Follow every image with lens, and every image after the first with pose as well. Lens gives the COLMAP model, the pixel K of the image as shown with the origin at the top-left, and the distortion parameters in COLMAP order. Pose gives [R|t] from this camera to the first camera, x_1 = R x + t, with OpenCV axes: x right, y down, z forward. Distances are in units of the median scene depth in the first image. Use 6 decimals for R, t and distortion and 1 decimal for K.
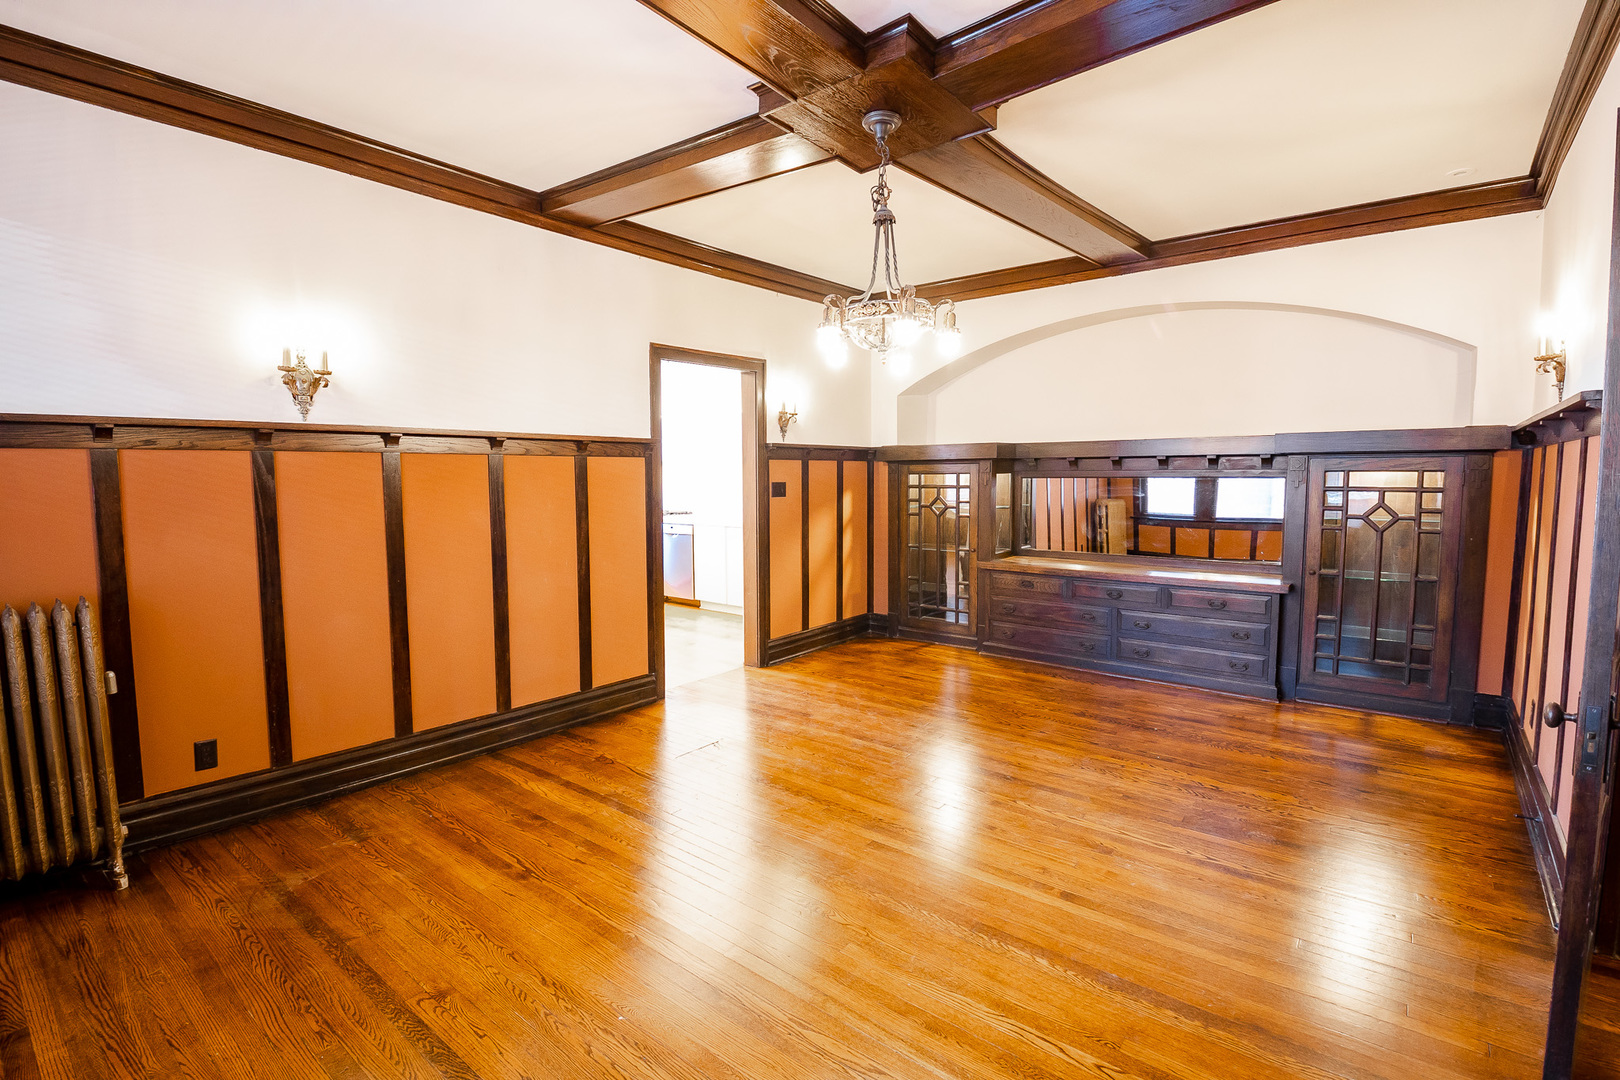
lens RADIAL K [[787.4, 0, 810.0], [0, 787.4, 540.0], [0, 0, 1]] dist [-0.000060, -0.000010]
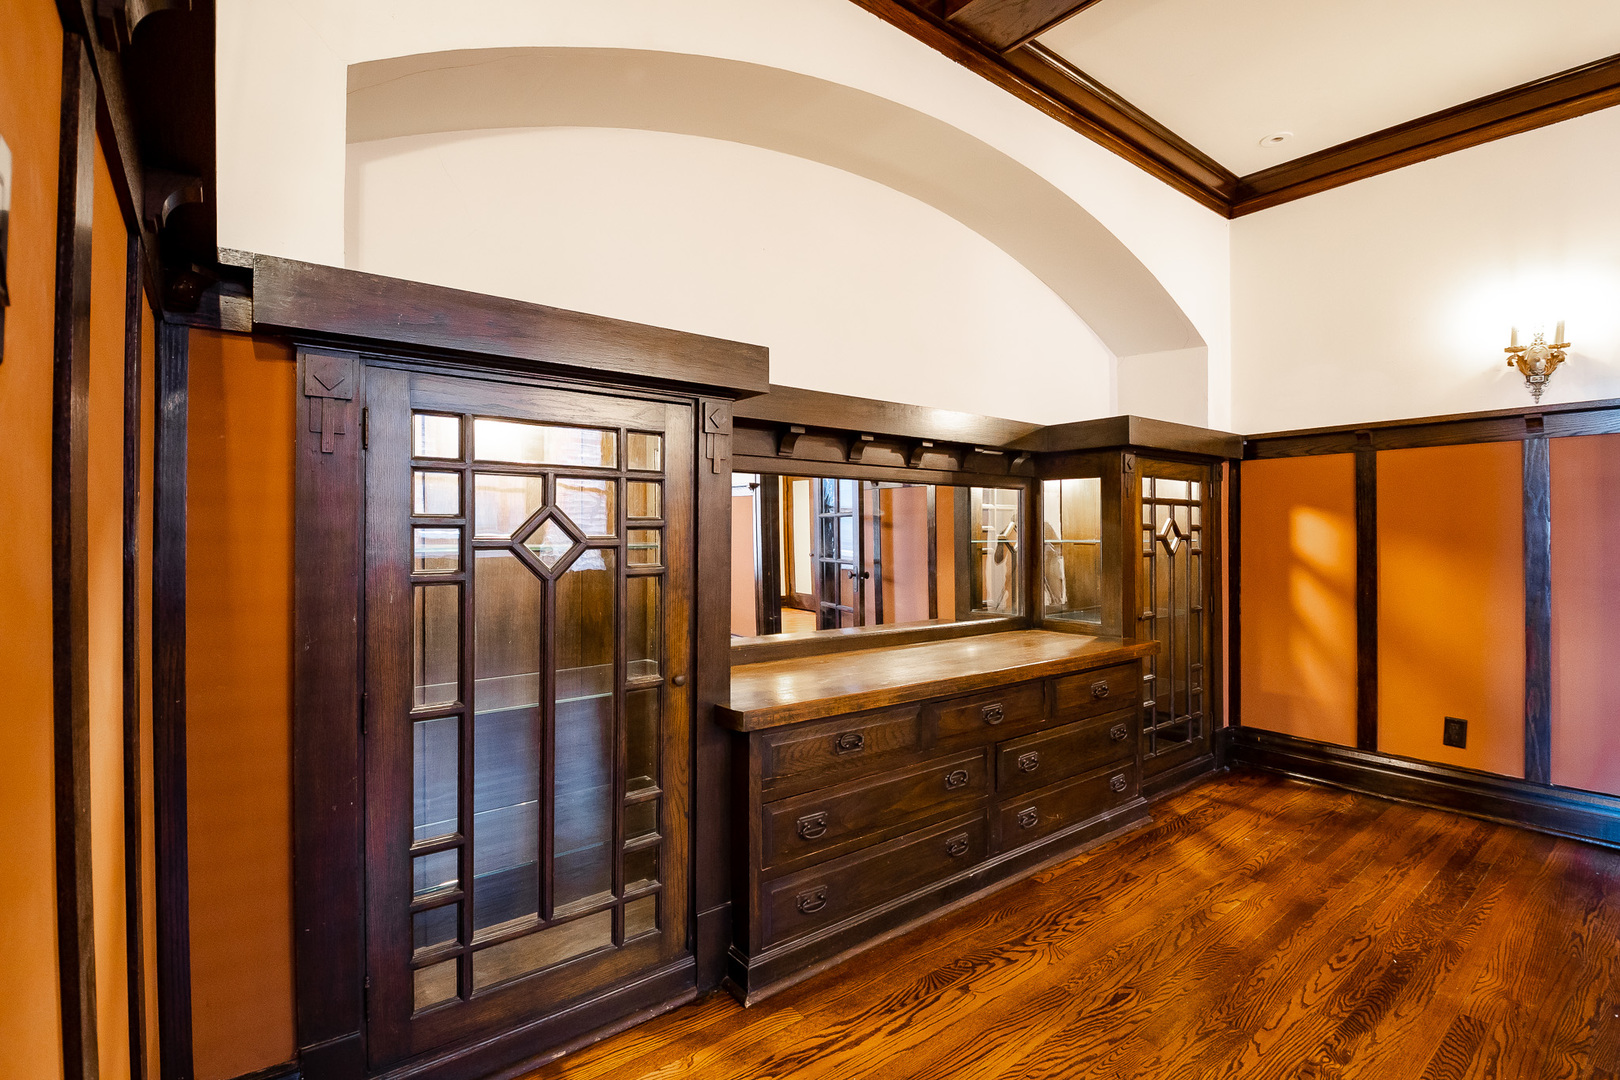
lens RADIAL K [[759.5, 0, 810.0], [0, 759.5, 540.0], [0, 0, 1]] dist [-0.022537, -0.000497]
pose [[0.238144, 0.002388, 0.971227, -0.088729], [0.087615, 0.995867, -0.023932, -0.038528], [-0.967270, 0.090793, 0.236951, 1.104742]]
